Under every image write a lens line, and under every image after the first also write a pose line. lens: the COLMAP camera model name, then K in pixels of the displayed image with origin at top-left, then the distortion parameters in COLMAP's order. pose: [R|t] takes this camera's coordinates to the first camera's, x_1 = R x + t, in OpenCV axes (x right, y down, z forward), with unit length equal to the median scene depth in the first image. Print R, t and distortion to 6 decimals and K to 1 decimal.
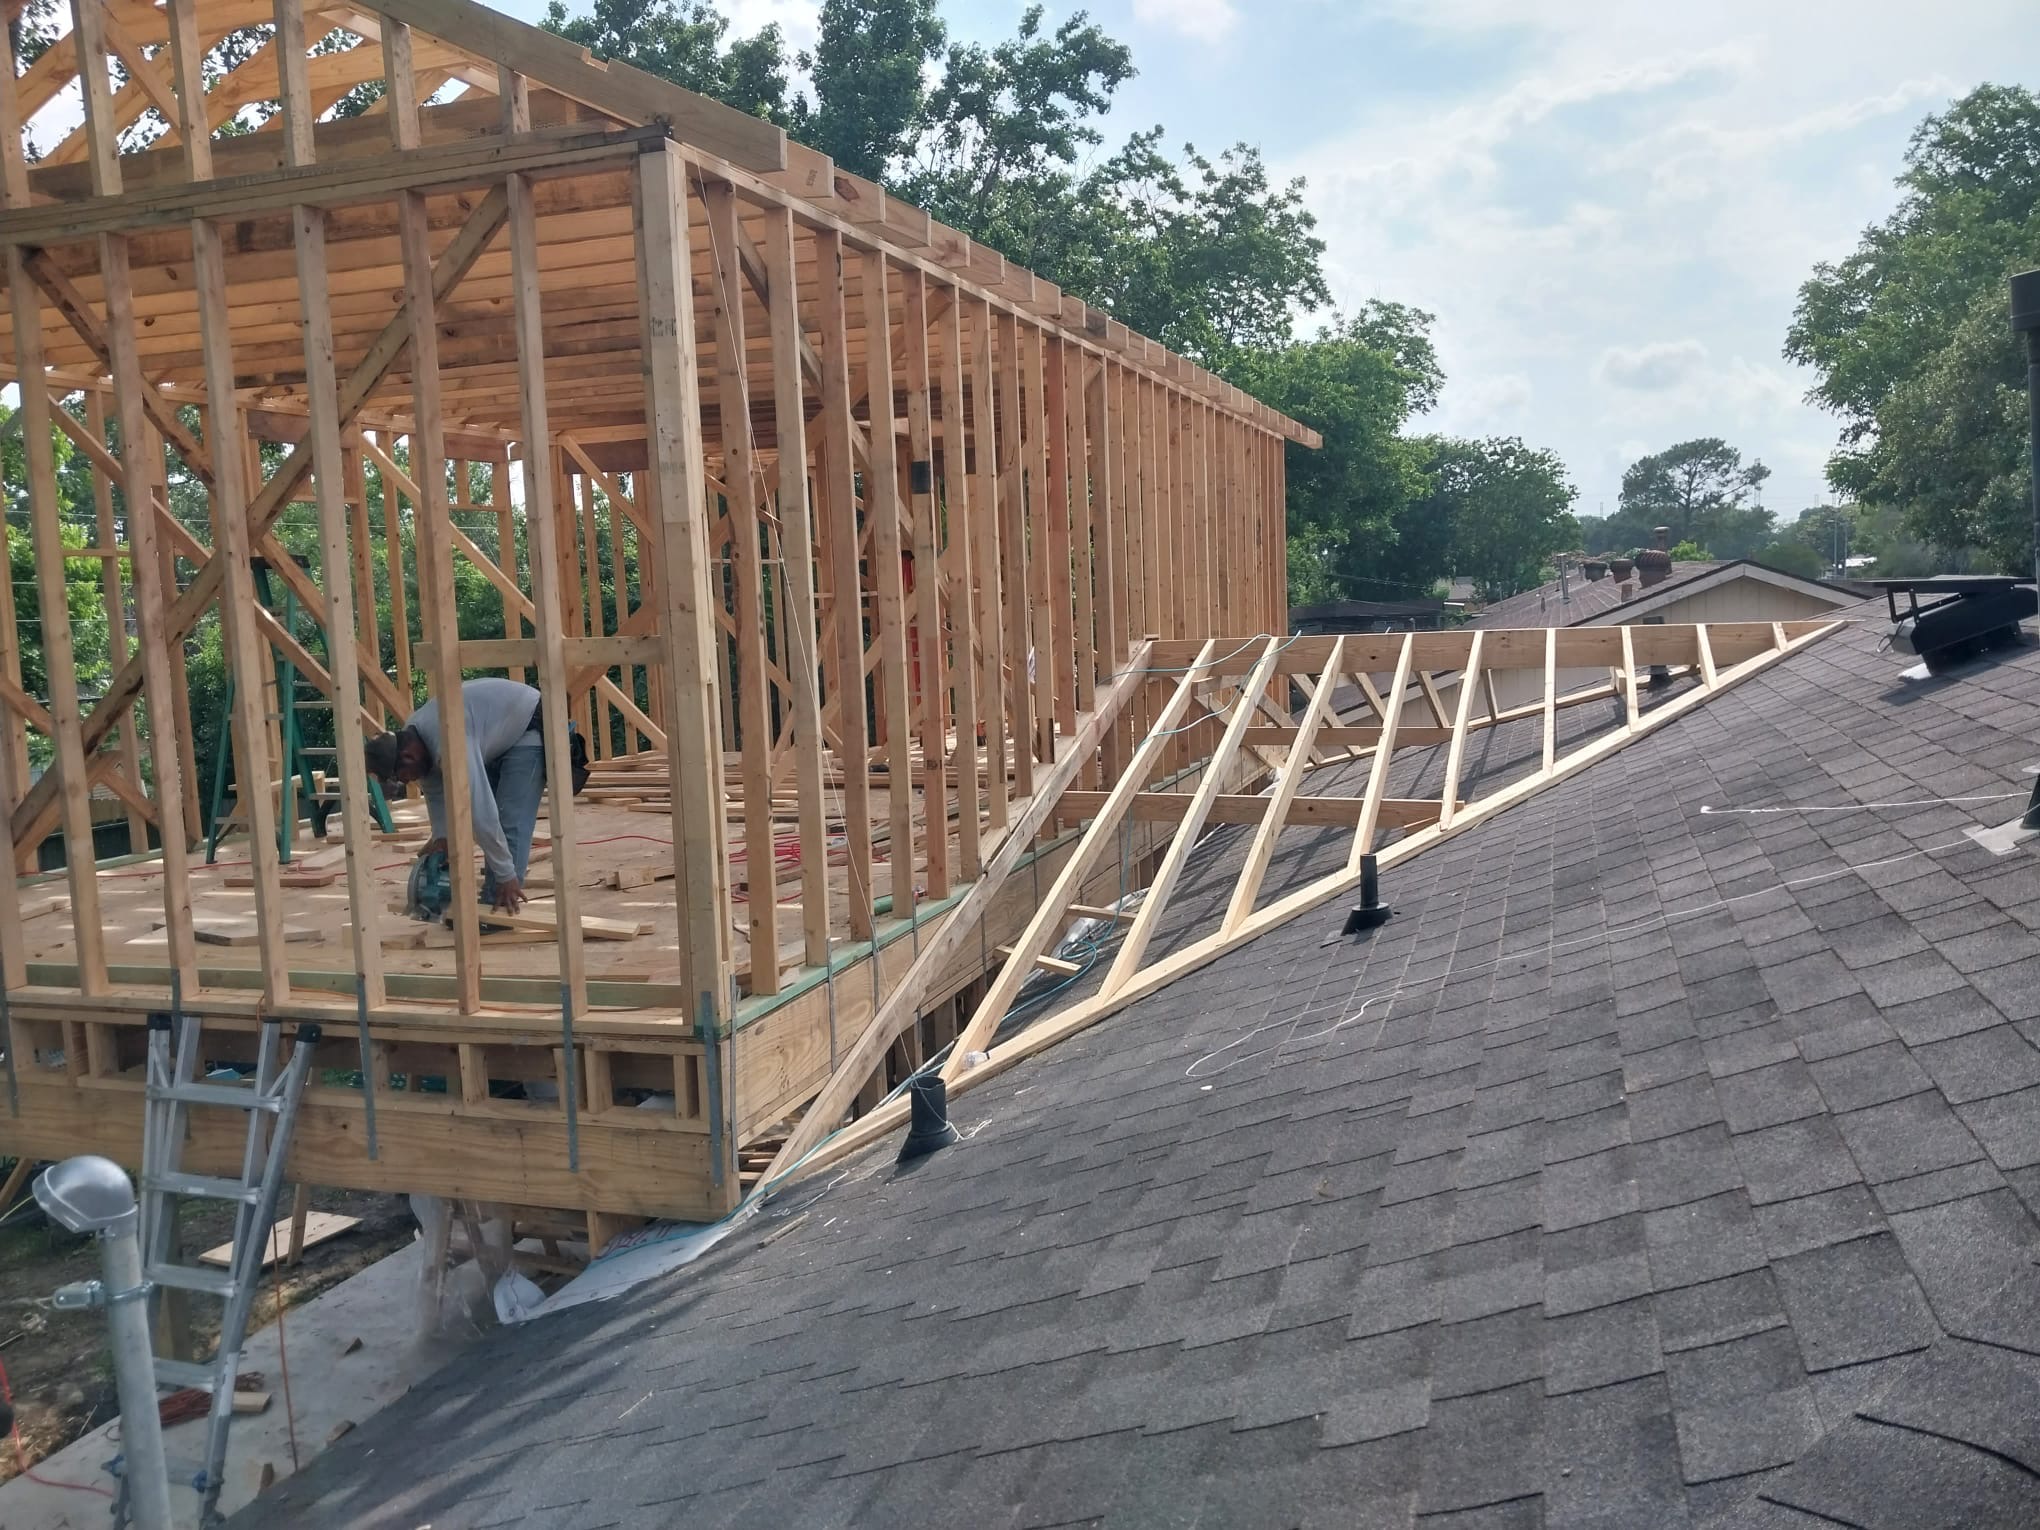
lens RADIAL K [[1434.7, 0, 1020.0], [0, 1434.7, 765.0], [0, 0, 1]] dist [0.067986, -0.051719]
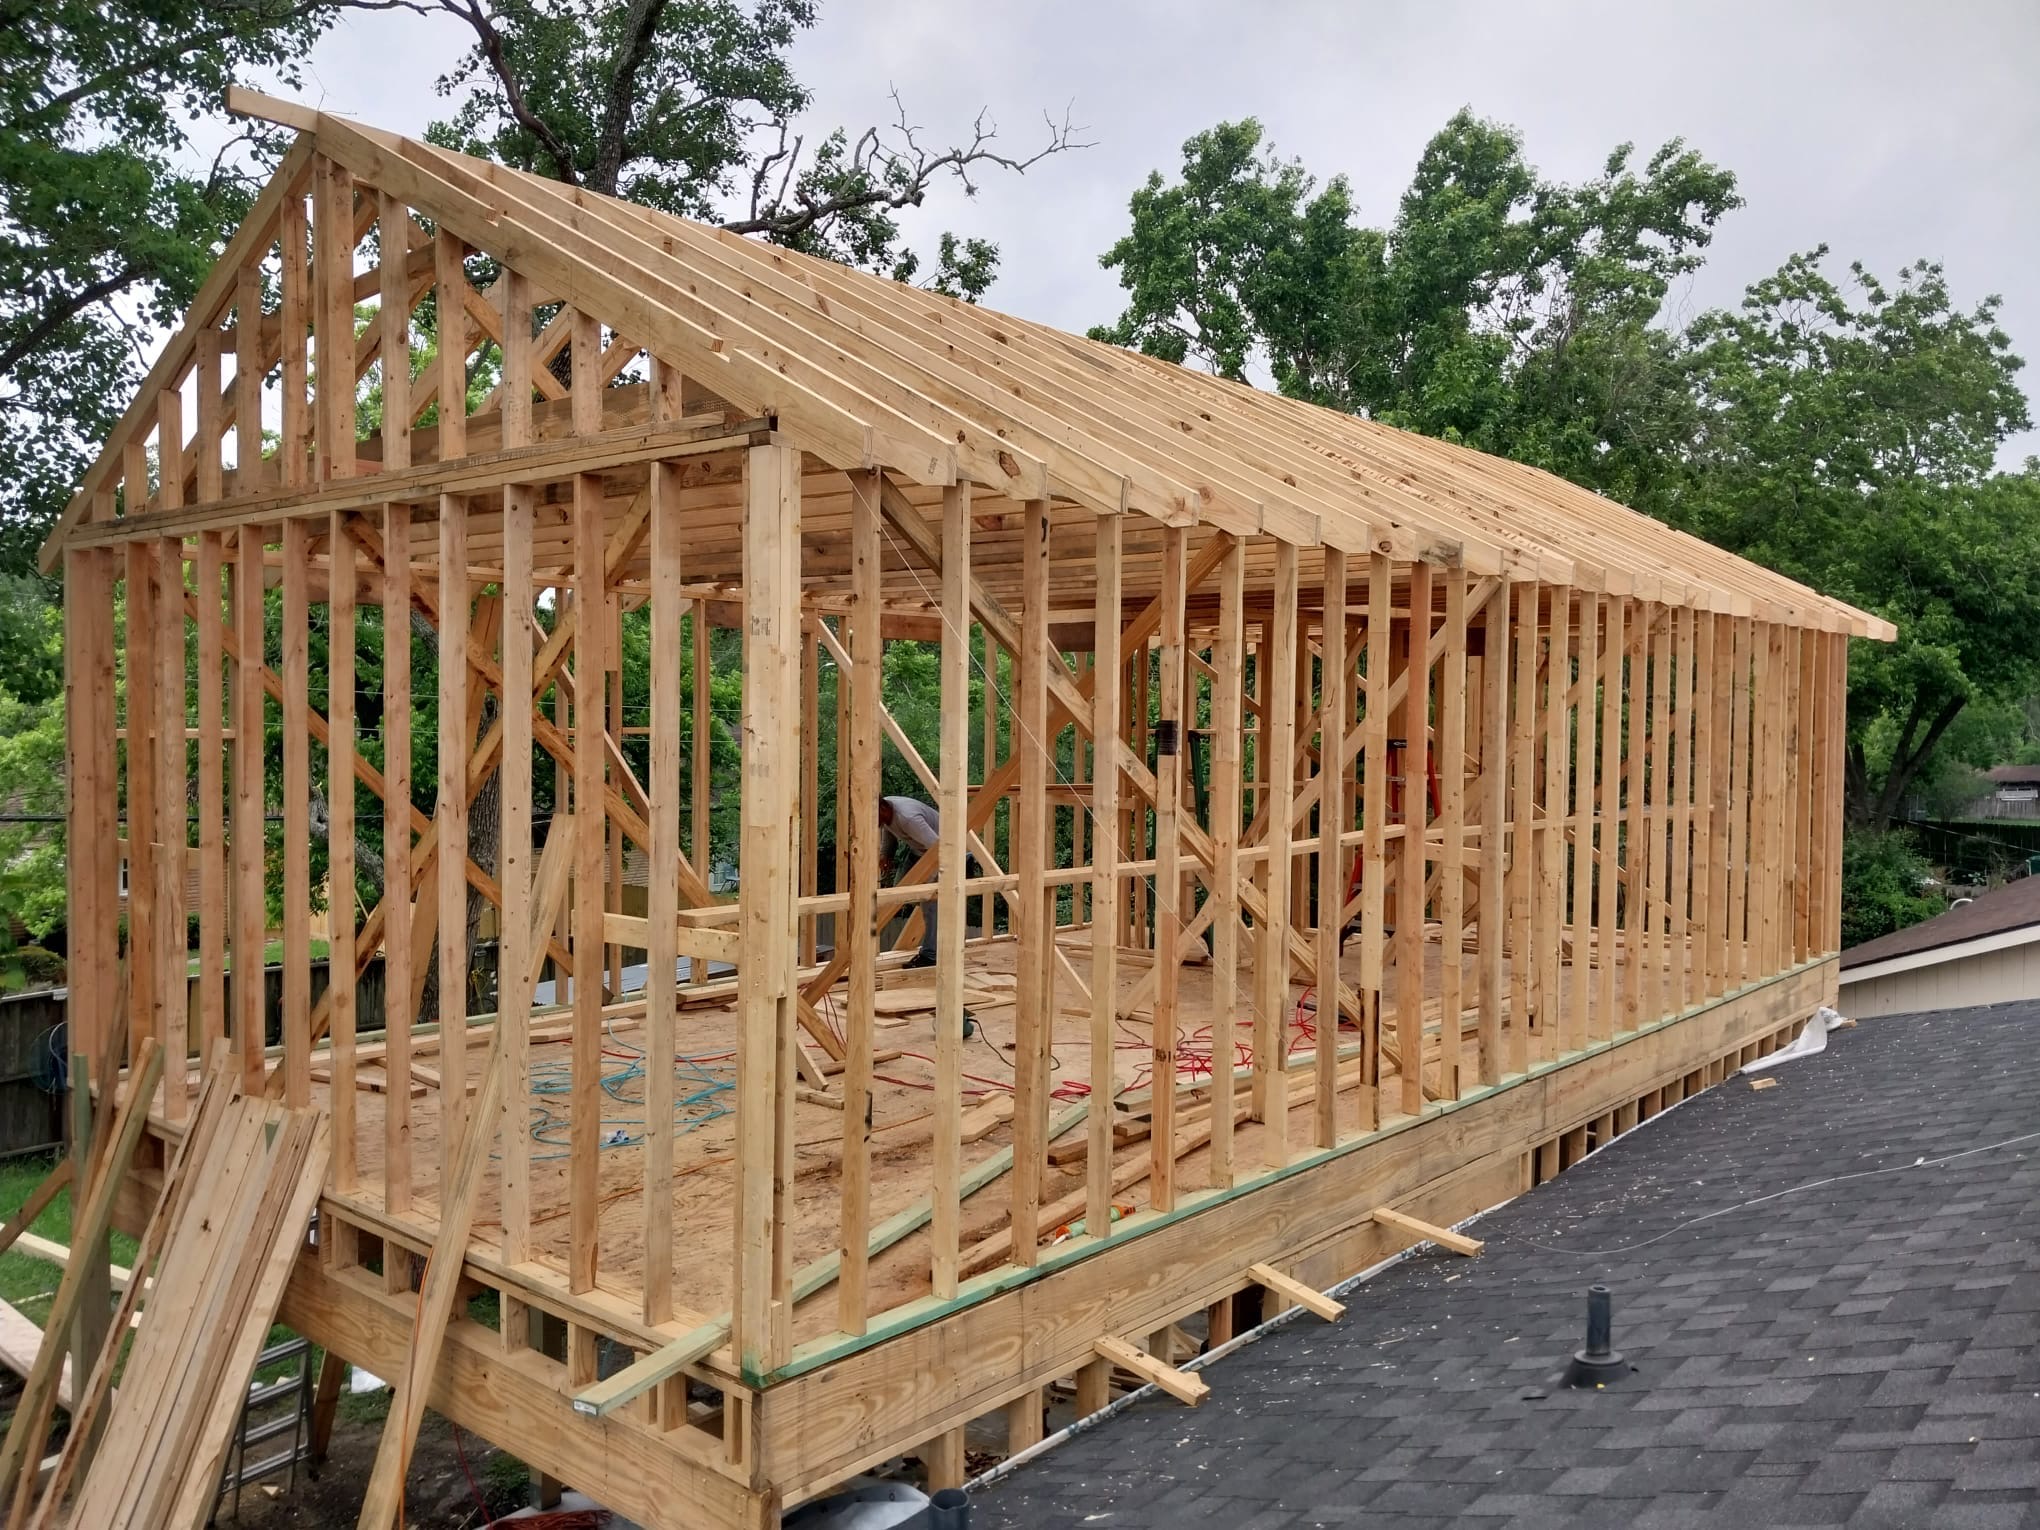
lens RADIAL K [[1426.0, 0, 1275.6], [0, 1426.0, 757.2], [0, 0, 1]] dist [0.132824, -0.151533]
pose [[0.933888, 0.079915, -0.348520, 0.149891], [-0.097746, 0.994636, -0.033850, -0.080631], [0.343945, 0.065679, 0.936690, 0.088399]]
